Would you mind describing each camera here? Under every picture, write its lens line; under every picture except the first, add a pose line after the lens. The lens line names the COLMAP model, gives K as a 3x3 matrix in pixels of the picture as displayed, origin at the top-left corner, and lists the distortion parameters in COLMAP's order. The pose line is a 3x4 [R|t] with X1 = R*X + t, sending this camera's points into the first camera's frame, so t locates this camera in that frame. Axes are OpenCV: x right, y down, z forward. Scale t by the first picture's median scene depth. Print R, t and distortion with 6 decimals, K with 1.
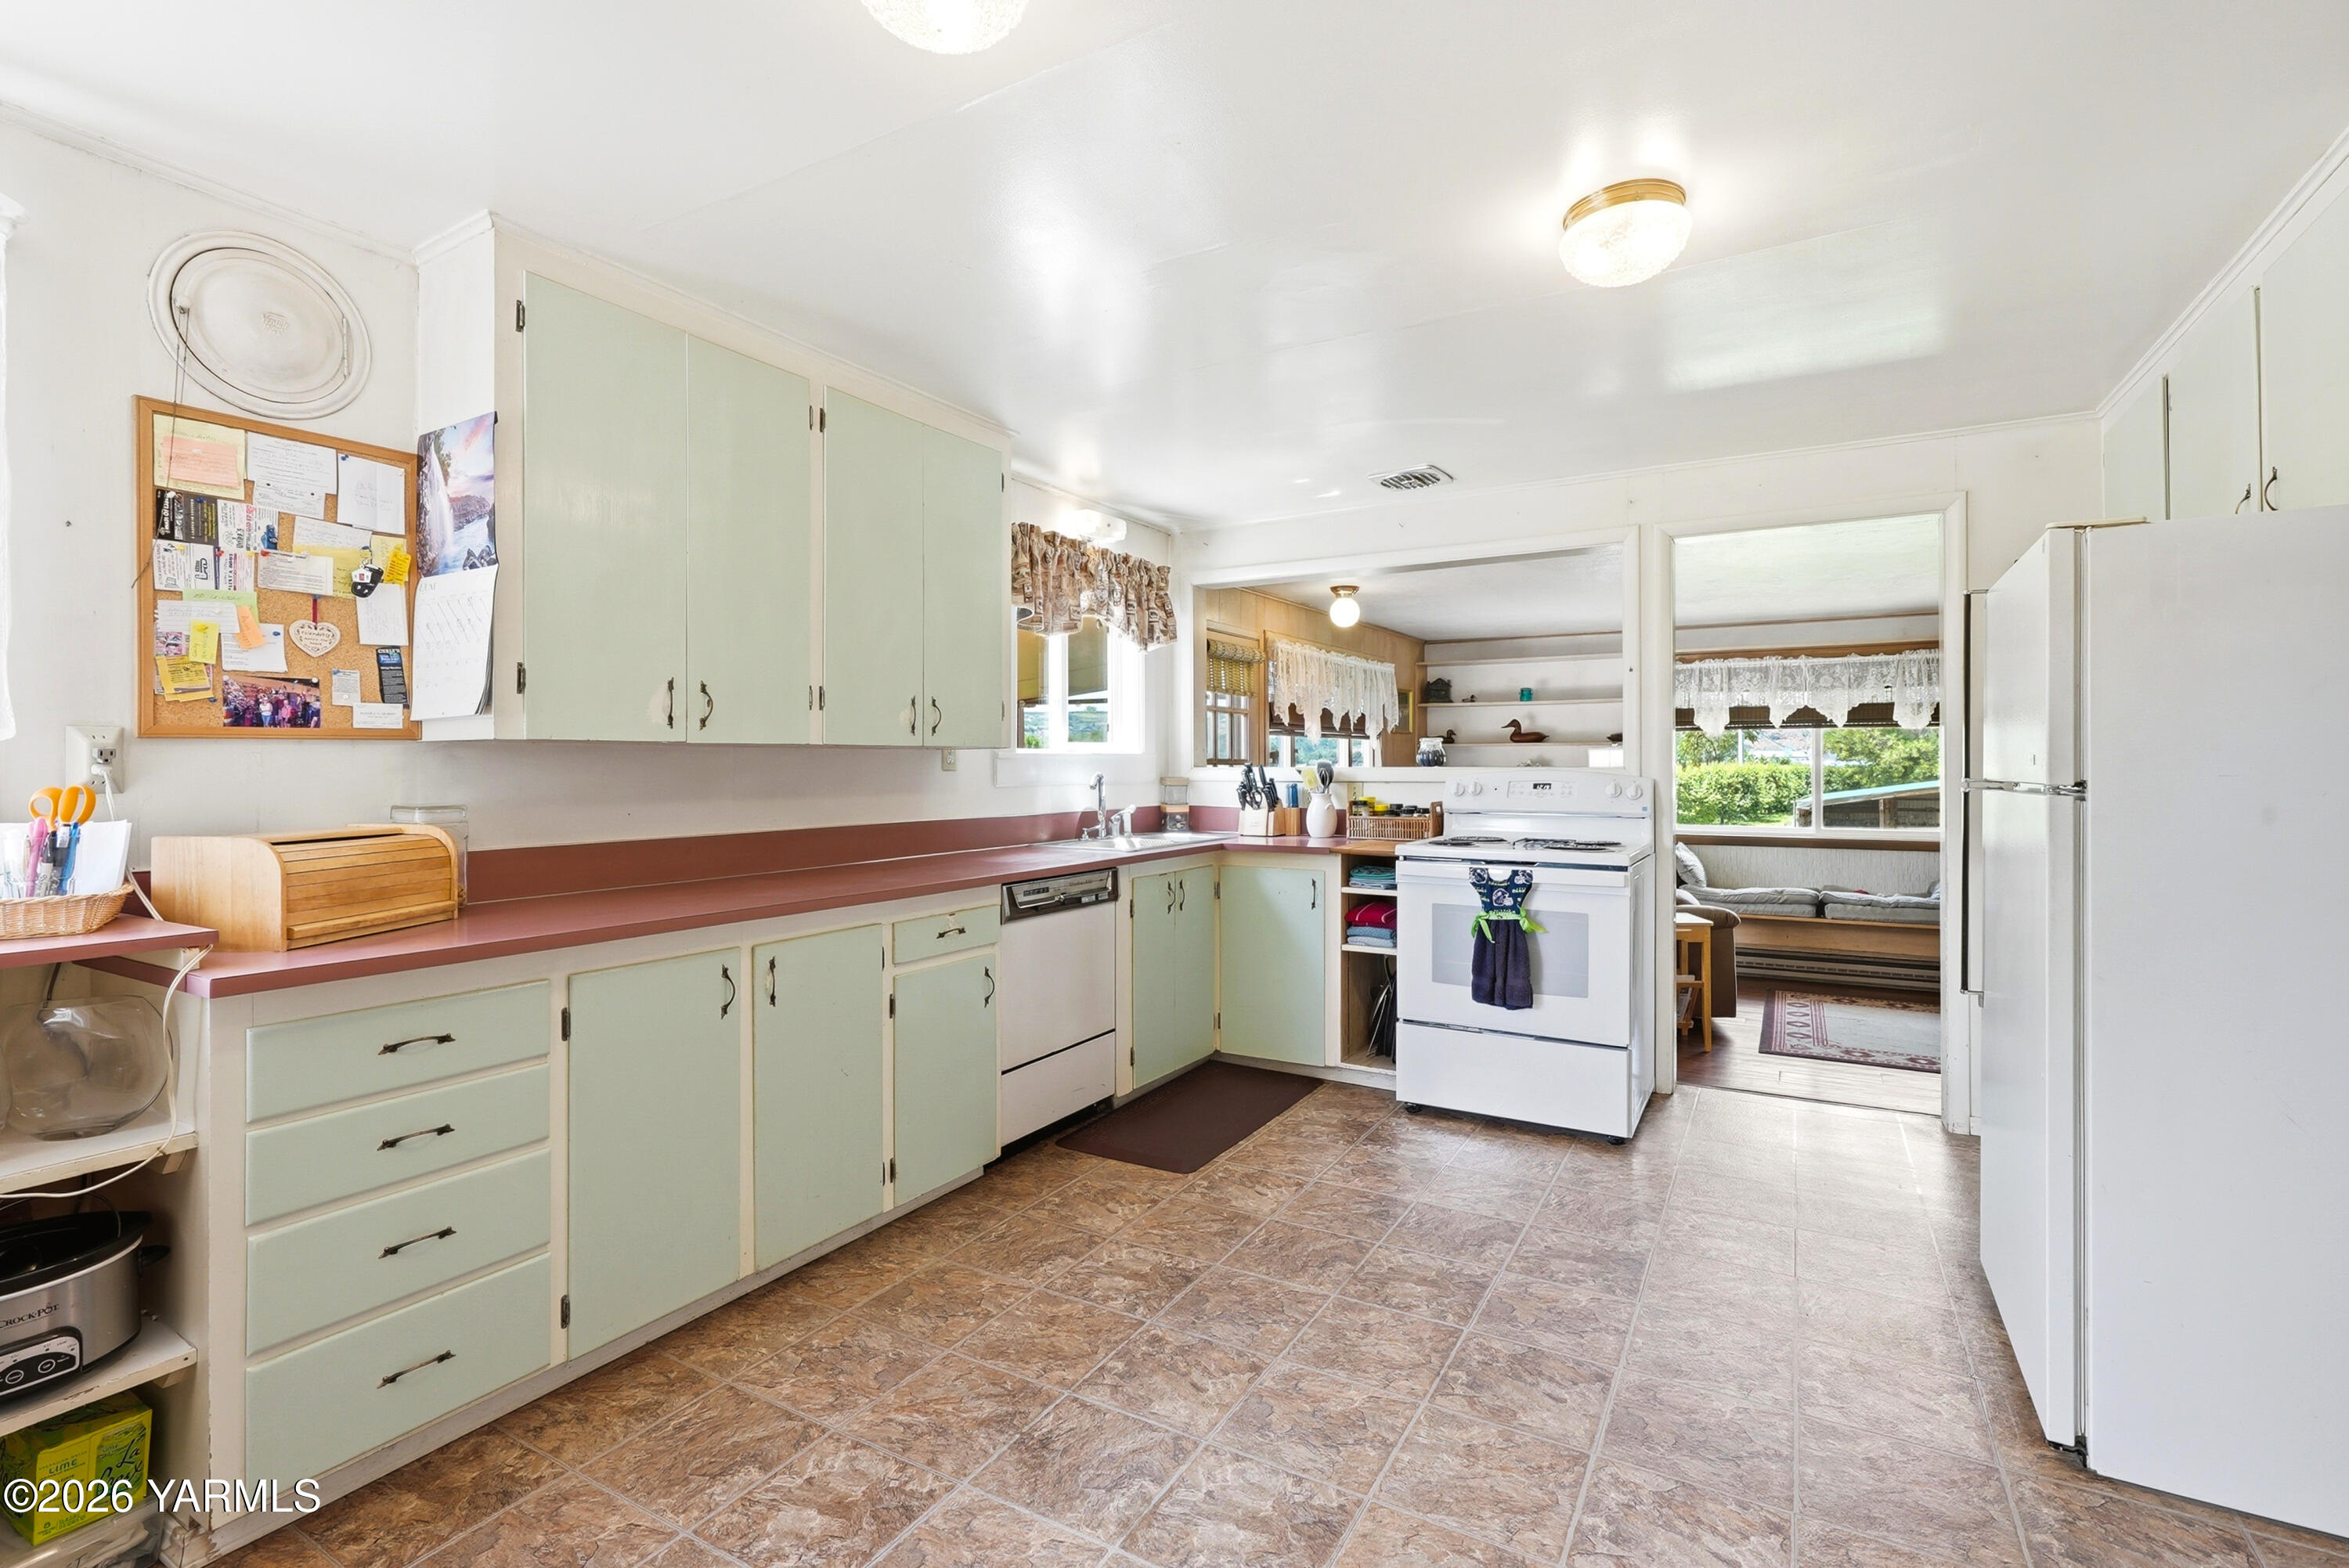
lens RADIAL K [[1069.7, 0, 1179.7], [0, 1069.7, 756.0], [0, 0, 1]] dist [-0.000622, 0.000780]
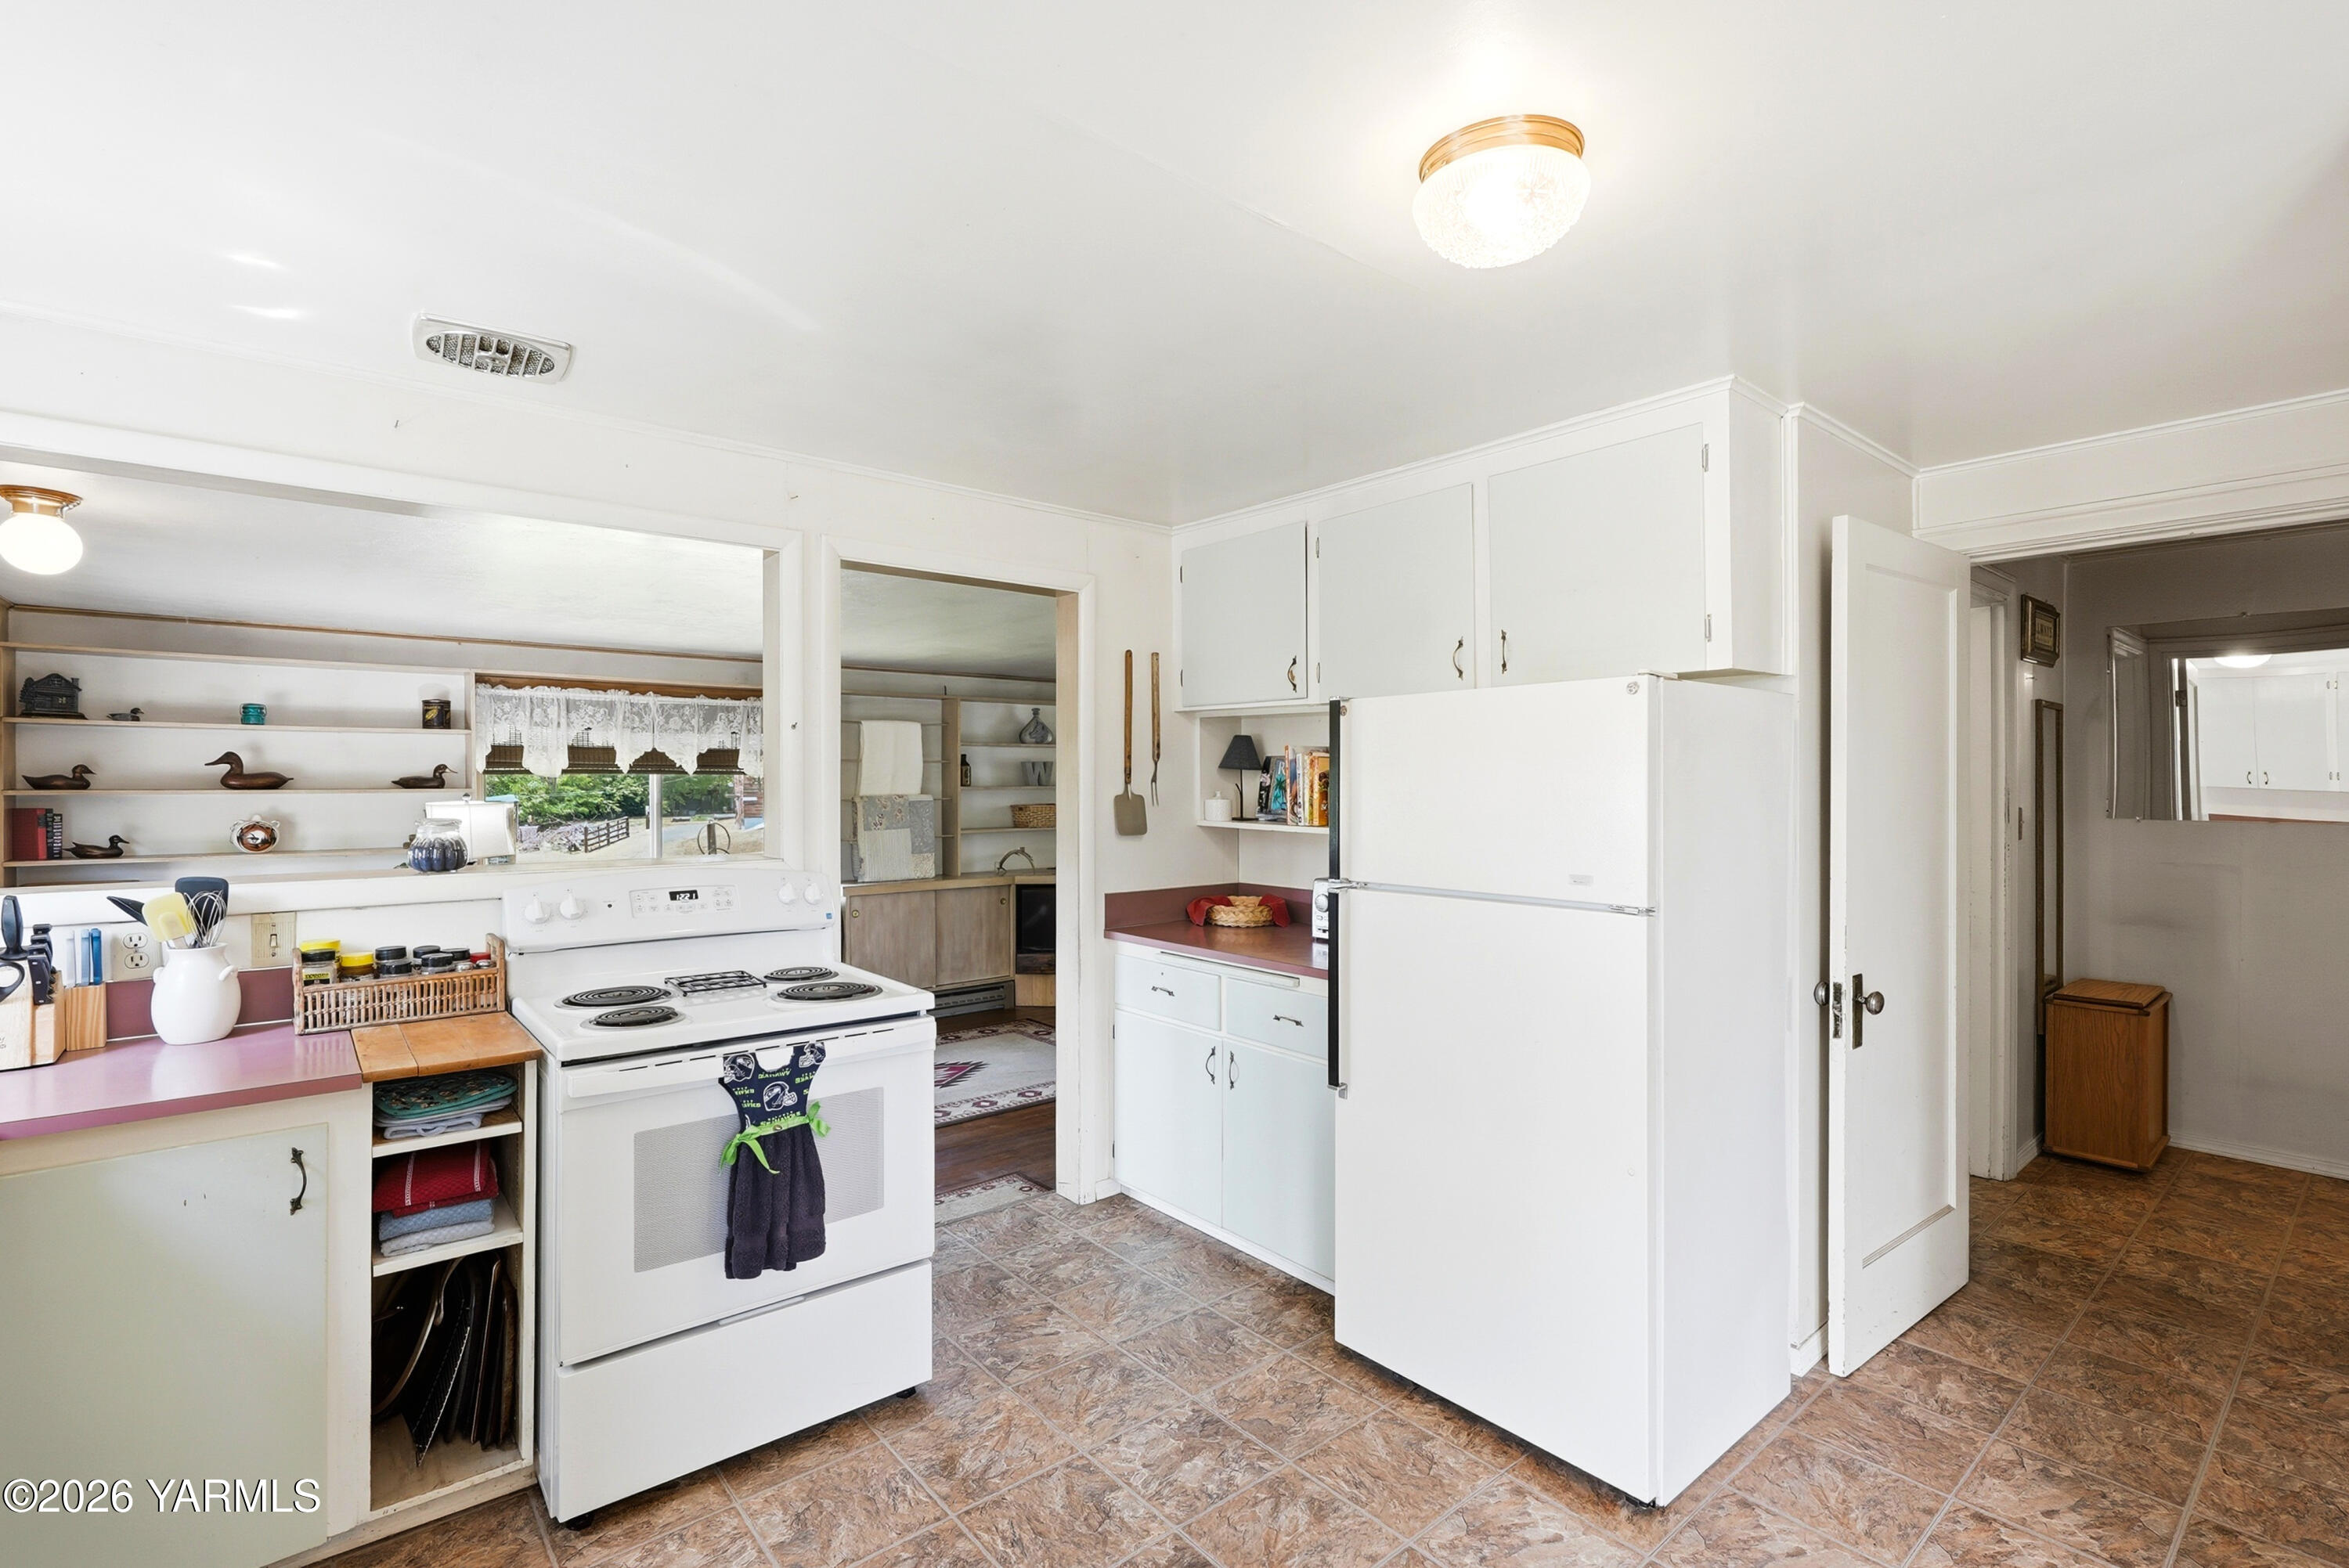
lens RADIAL K [[1070.2, 0, 1174.5], [0, 1070.2, 784.0], [0, 0, 1]] dist [-0.002651, 0.000497]
pose [[0.342513, -0.002071, 0.939511, -0.158678], [-0.009607, 0.999938, 0.005706, -0.042159], [-0.939464, -0.010980, 0.342472, 0.447234]]
